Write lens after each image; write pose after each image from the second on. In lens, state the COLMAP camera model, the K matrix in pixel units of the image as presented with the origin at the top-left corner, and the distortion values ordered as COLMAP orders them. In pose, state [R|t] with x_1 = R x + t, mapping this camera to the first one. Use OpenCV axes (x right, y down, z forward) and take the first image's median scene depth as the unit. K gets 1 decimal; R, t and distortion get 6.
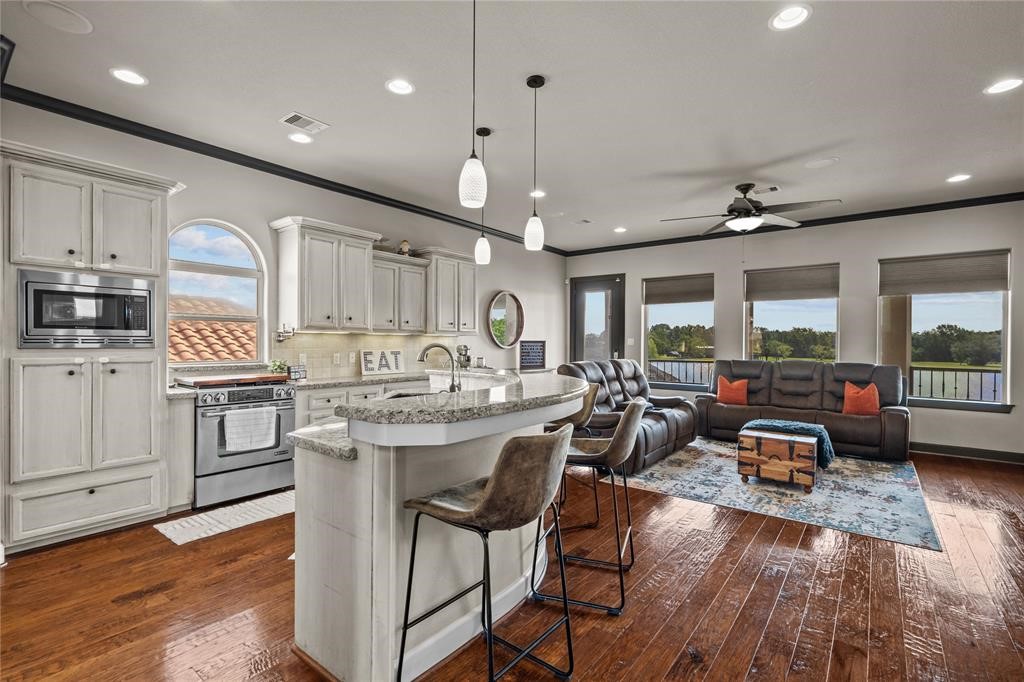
lens RADIAL K [[467.2, 0, 510.4], [0, 467.2, 343.7], [0, 0, 1]] dist [-0.004907, 0.003147]
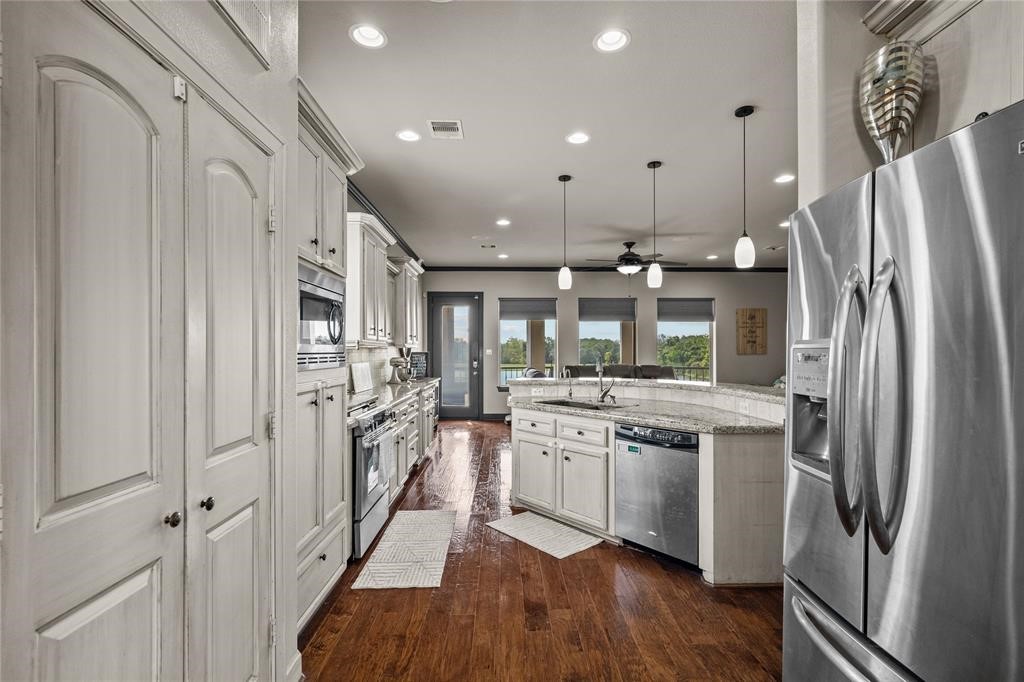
lens RADIAL K [[467.2, 0, 512.1], [0, 467.2, 348.1], [0, 0, 1]] dist [-0.004907, 0.003147]
pose [[0.769337, -0.003372, 0.638834, -0.815091], [0.009012, 0.999944, -0.005575, -0.012901], [-0.638779, 0.010046, 0.769324, 0.153101]]
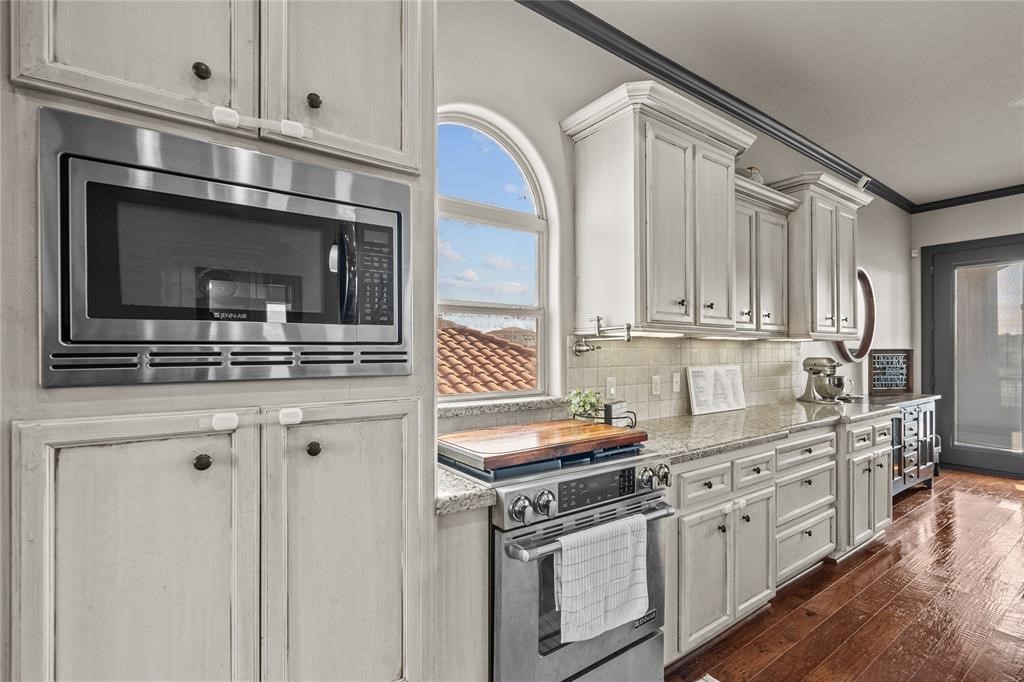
lens RADIAL K [[467.2, 0, 511.8], [0, 467.2, 351.0], [0, 0, 1]] dist [-0.004907, 0.003147]
pose [[0.960080, -0.005048, -0.279680, -0.455800], [0.004215, 0.999985, -0.003578, -0.006263], [0.279694, 0.002256, 0.960087, 0.526479]]
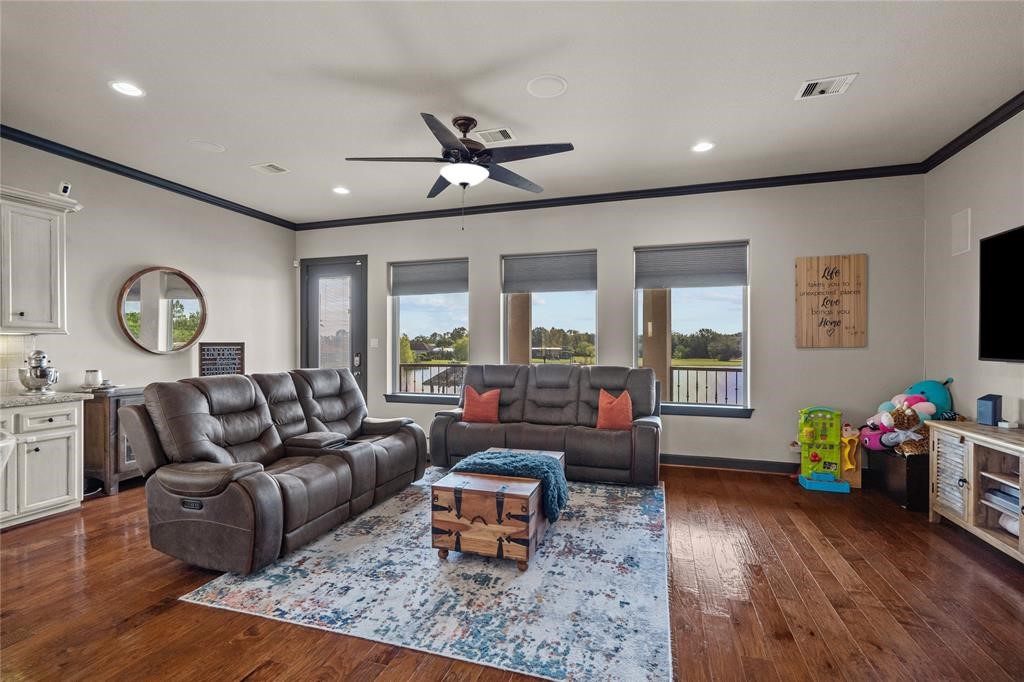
lens RADIAL K [[467.2, 0, 512.4], [0, 467.2, 343.9], [0, 0, 1]] dist [-0.004907, 0.003147]
pose [[0.936068, -0.005999, 0.351769, 0.374873], [0.007481, 0.999968, -0.002854, 0.002331], [-0.351740, 0.005303, 0.936083, 0.367585]]
